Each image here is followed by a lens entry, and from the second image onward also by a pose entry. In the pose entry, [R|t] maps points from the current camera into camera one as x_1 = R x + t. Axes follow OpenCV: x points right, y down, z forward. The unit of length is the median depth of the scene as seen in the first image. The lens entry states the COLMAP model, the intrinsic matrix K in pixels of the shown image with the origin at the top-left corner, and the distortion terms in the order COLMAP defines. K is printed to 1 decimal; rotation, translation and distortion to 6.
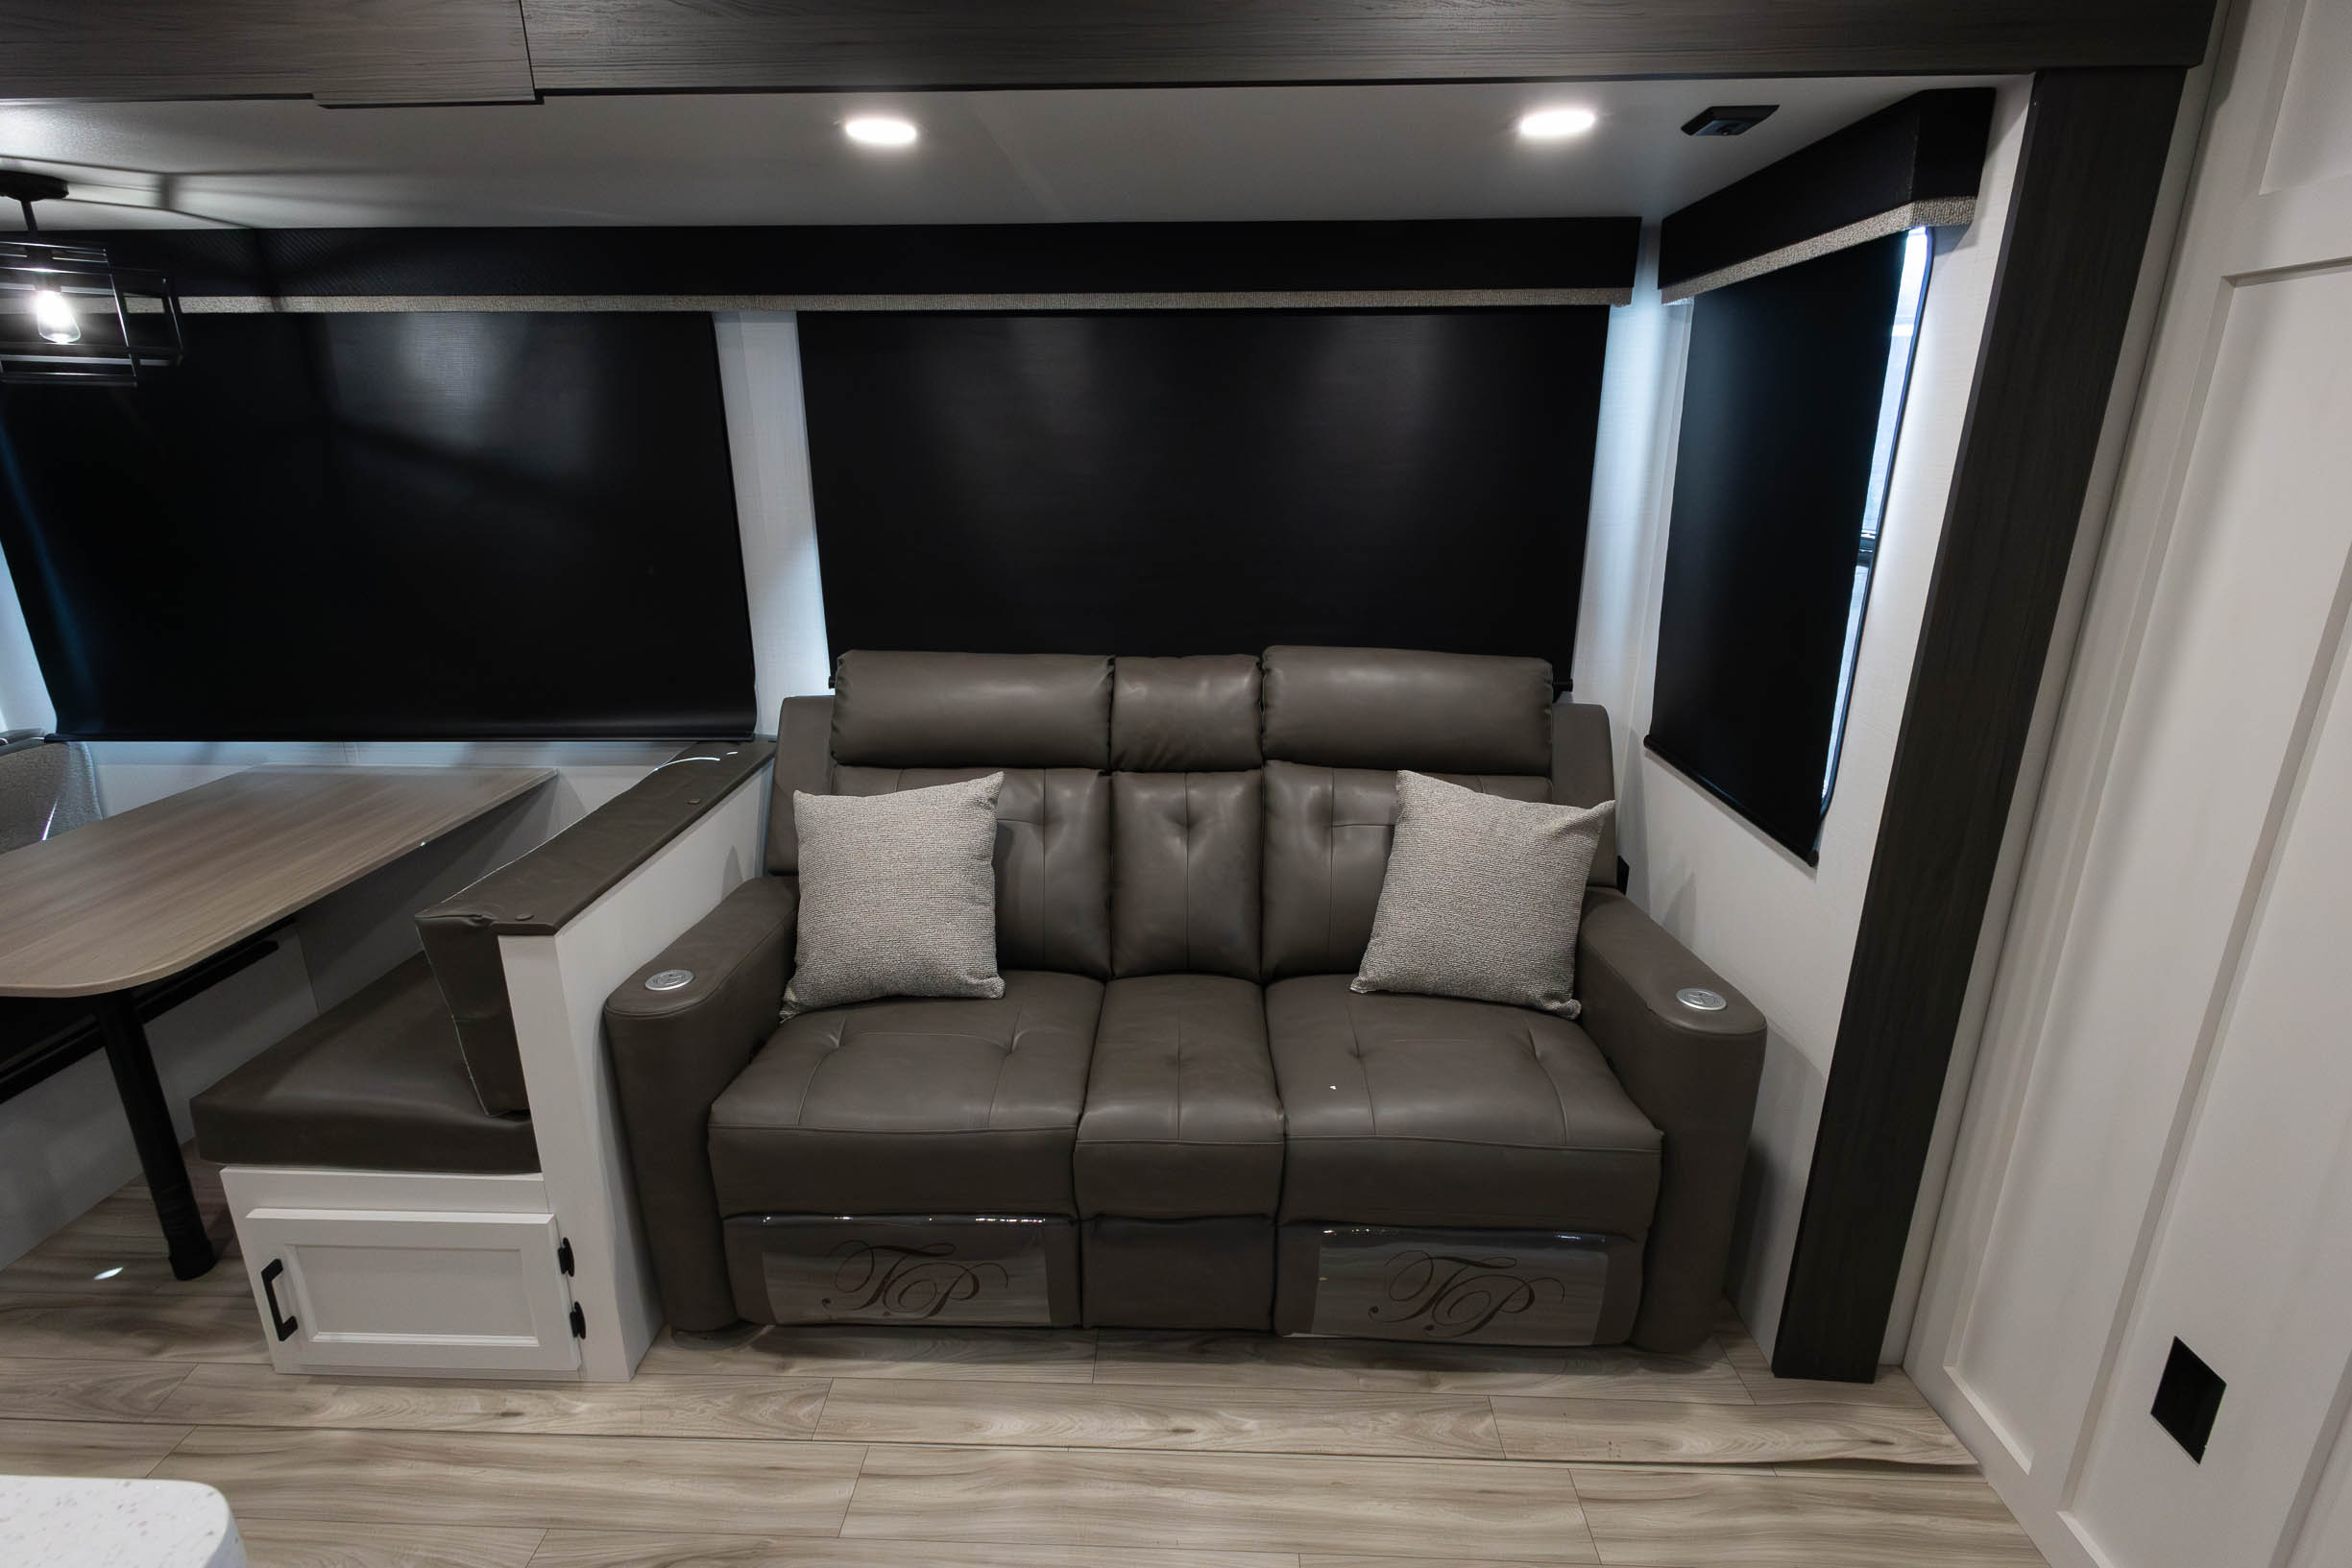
lens RADIAL K [[1085.6, 0, 1173.7], [0, 1085.6, 823.2], [0, 0, 1]] dist [0.009860, -0.003320]
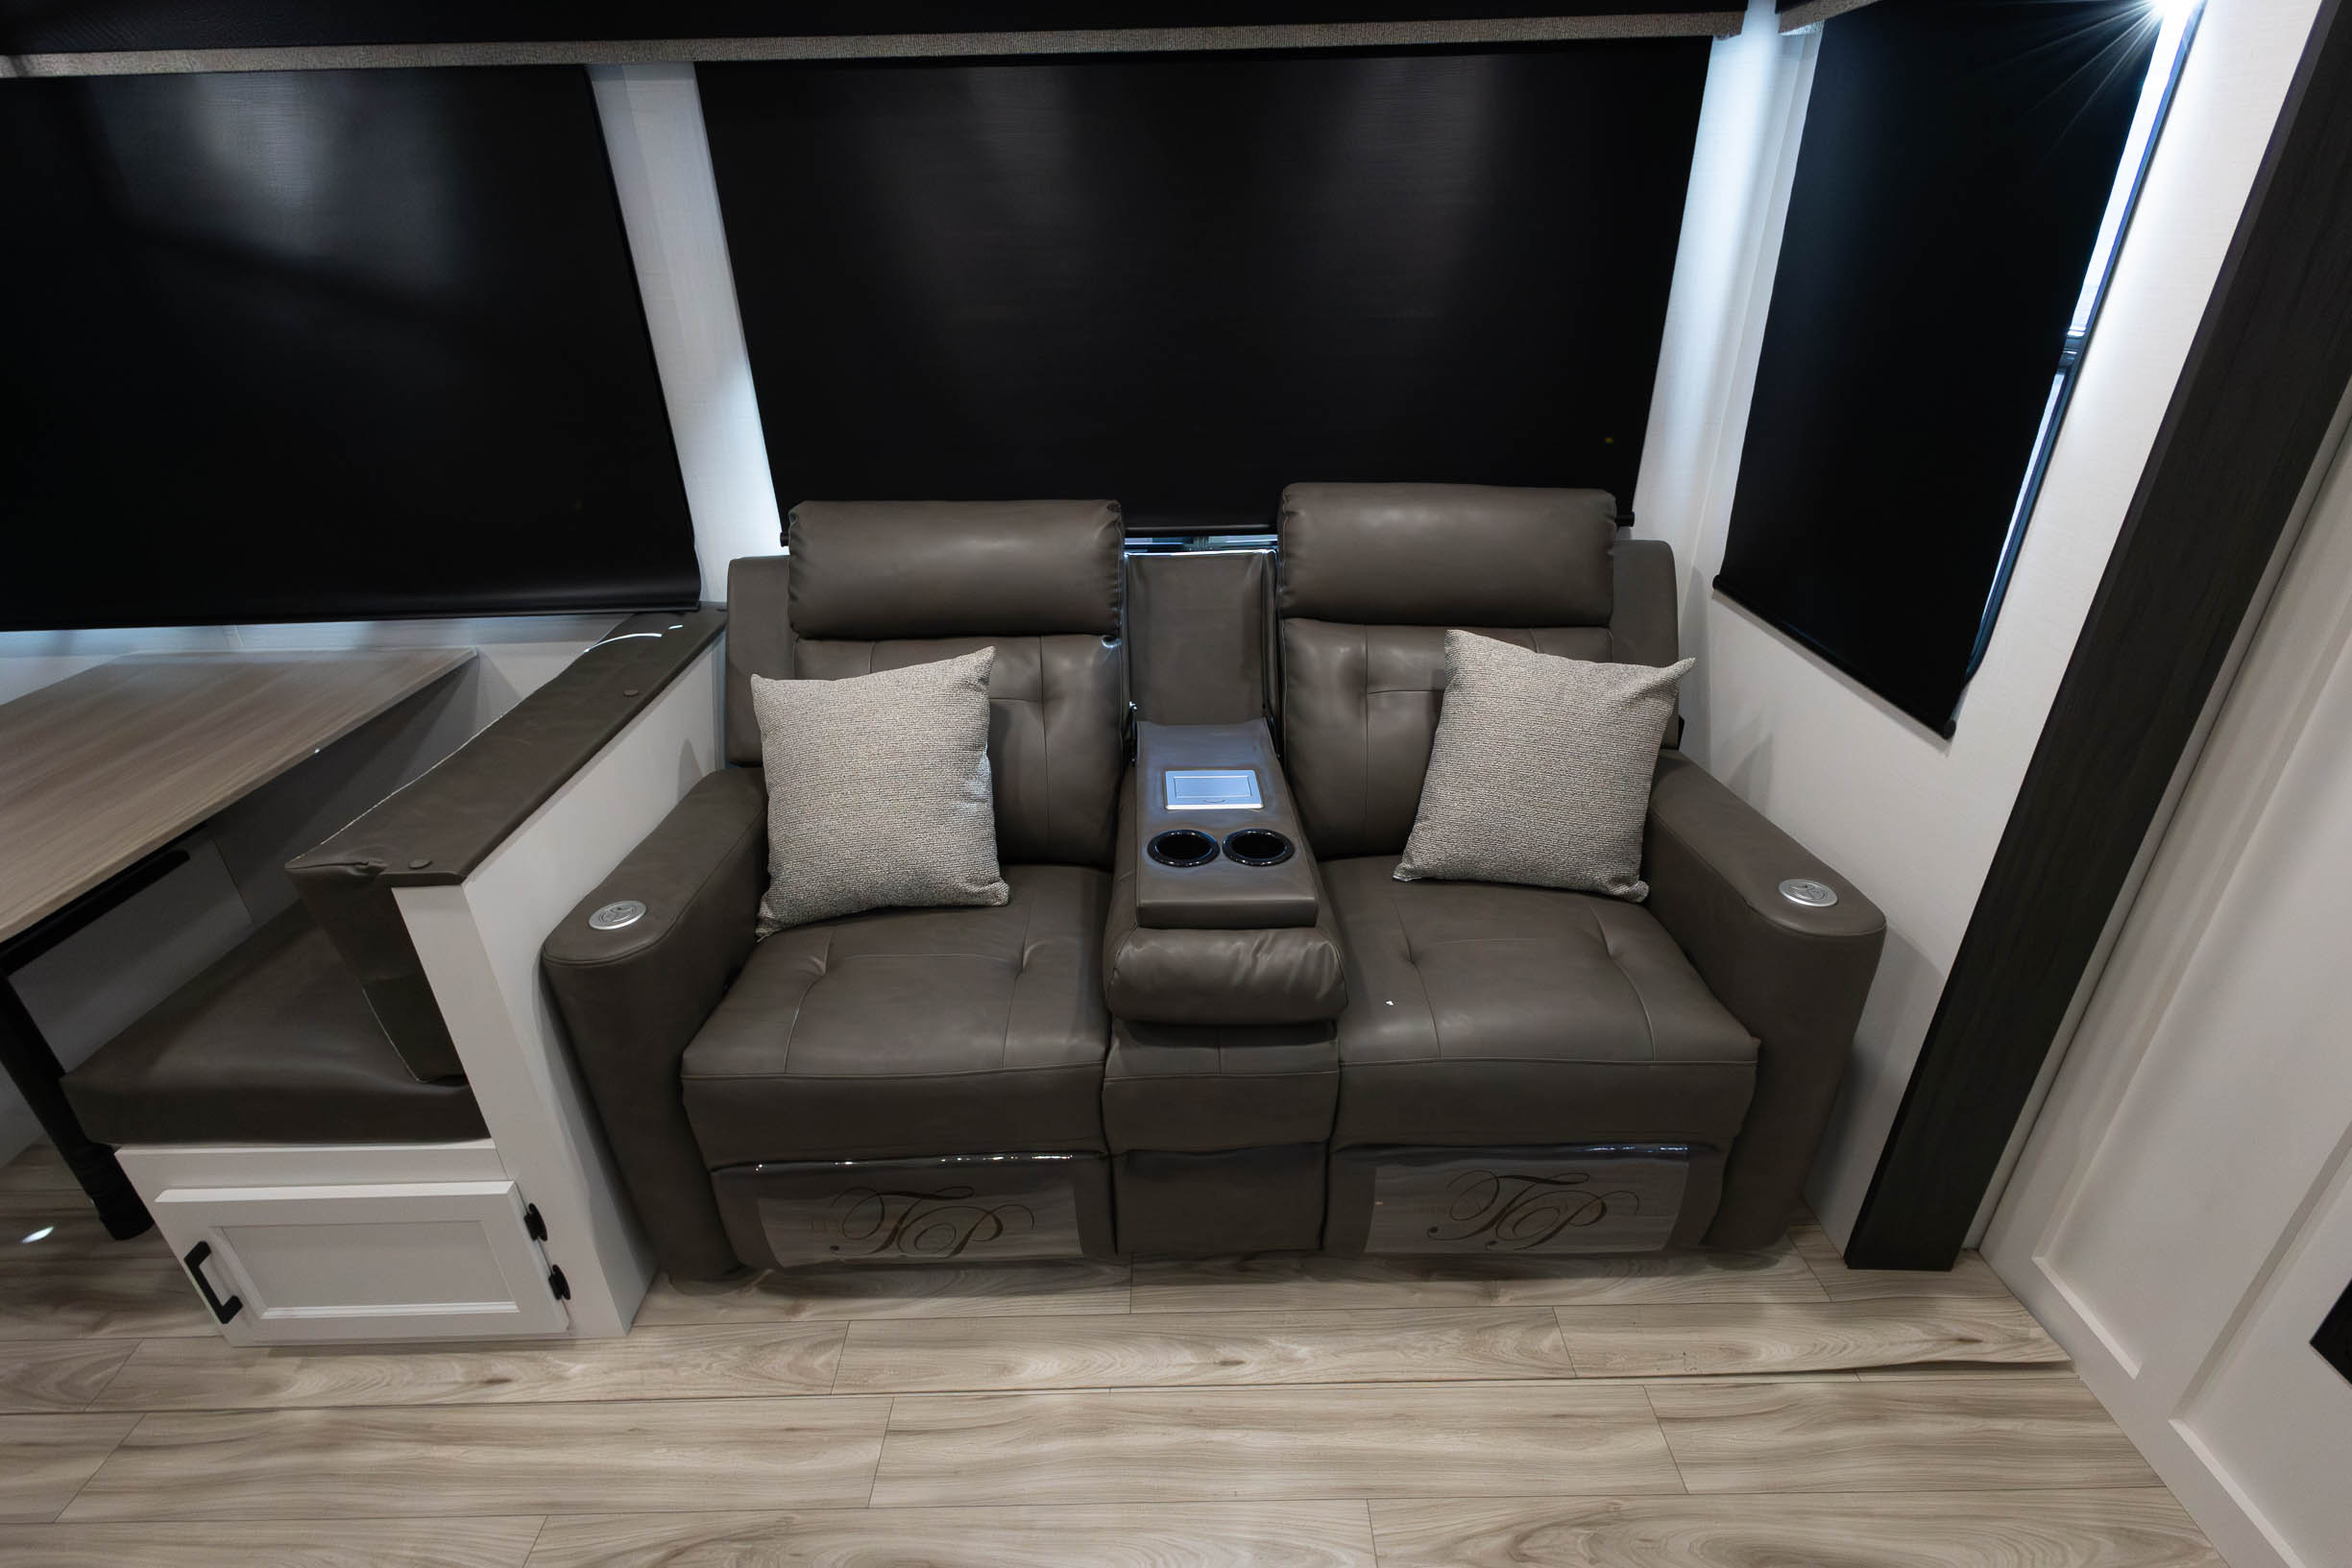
lens RADIAL K [[1085.6, 0, 1198.8], [0, 1085.6, 822.9], [0, 0, 1]] dist [0.009860, -0.003320]
pose [[0.998835, -0.037192, 0.030752, -0.028460], [0.032059, 0.987668, 0.153245, -0.039159], [-0.036072, -0.152081, 0.987710, 0.135725]]
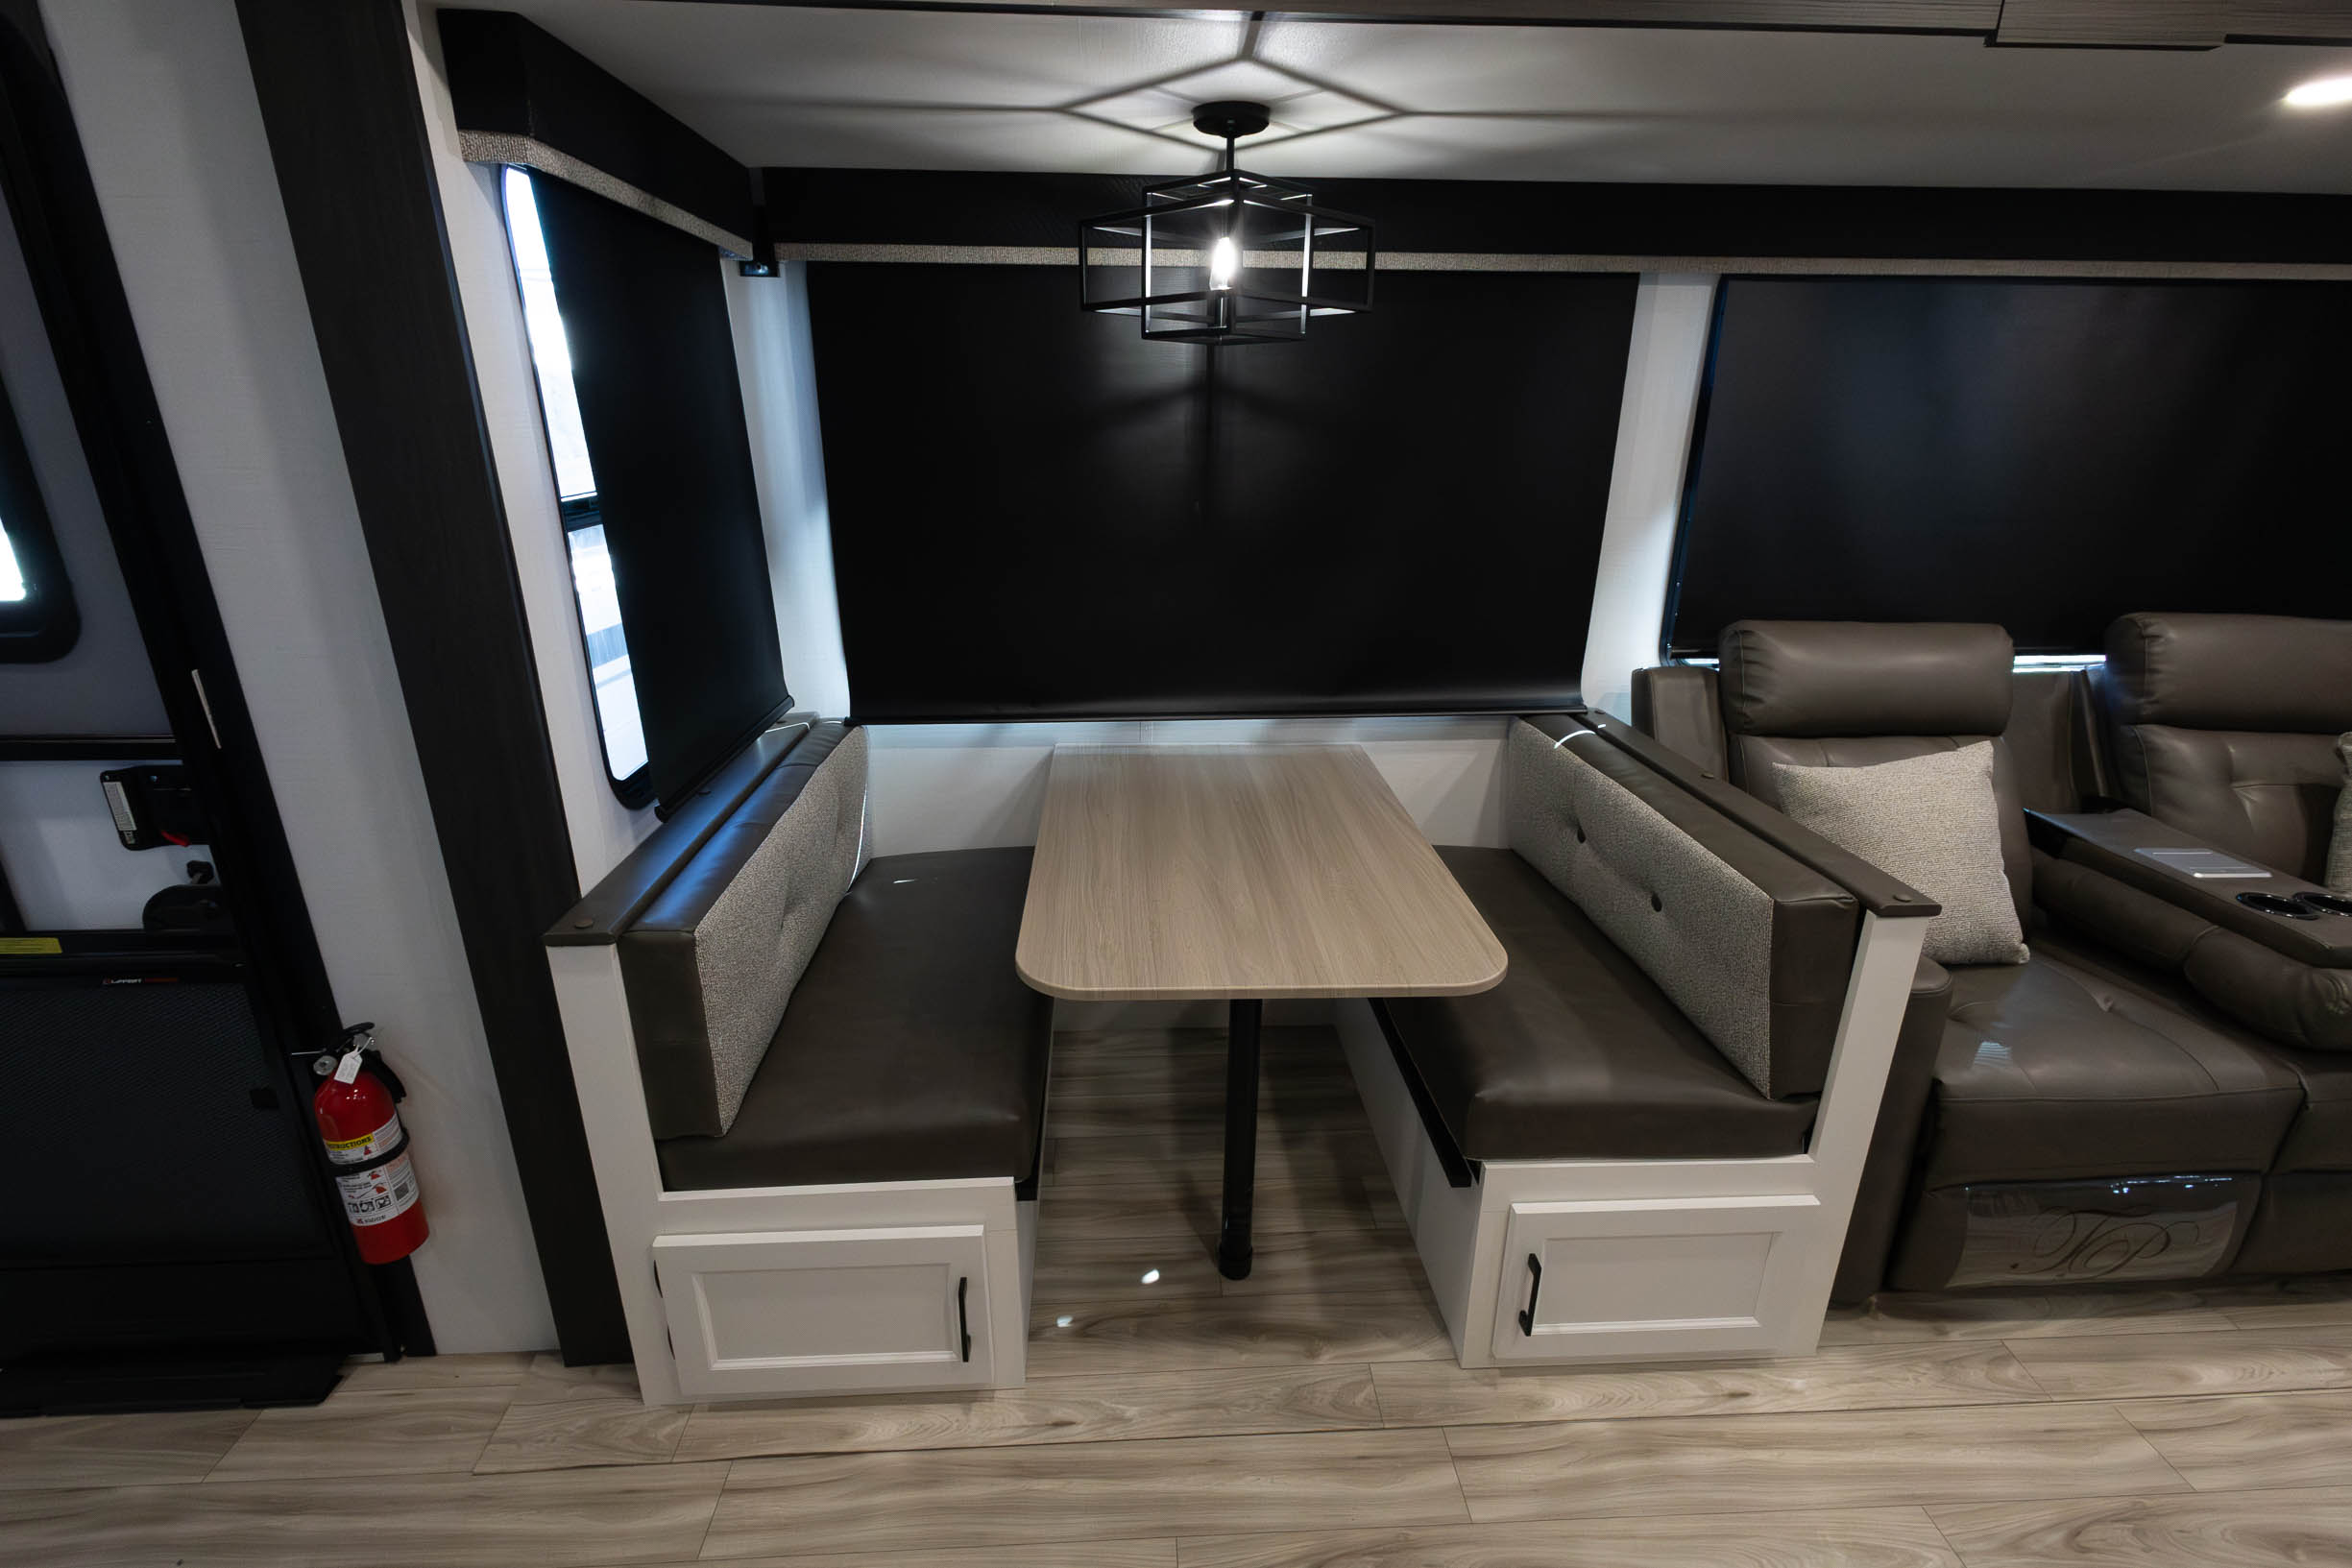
lens RADIAL K [[1085.6, 0, 1215.4], [0, 1085.6, 828.2], [0, 0, 1]] dist [0.009860, -0.003320]
pose [[0.995400, -0.021045, 0.093467, -1.072090], [0.019881, 0.999713, 0.013361, 0.008673], [-0.093722, -0.011442, 0.995533, 0.068698]]
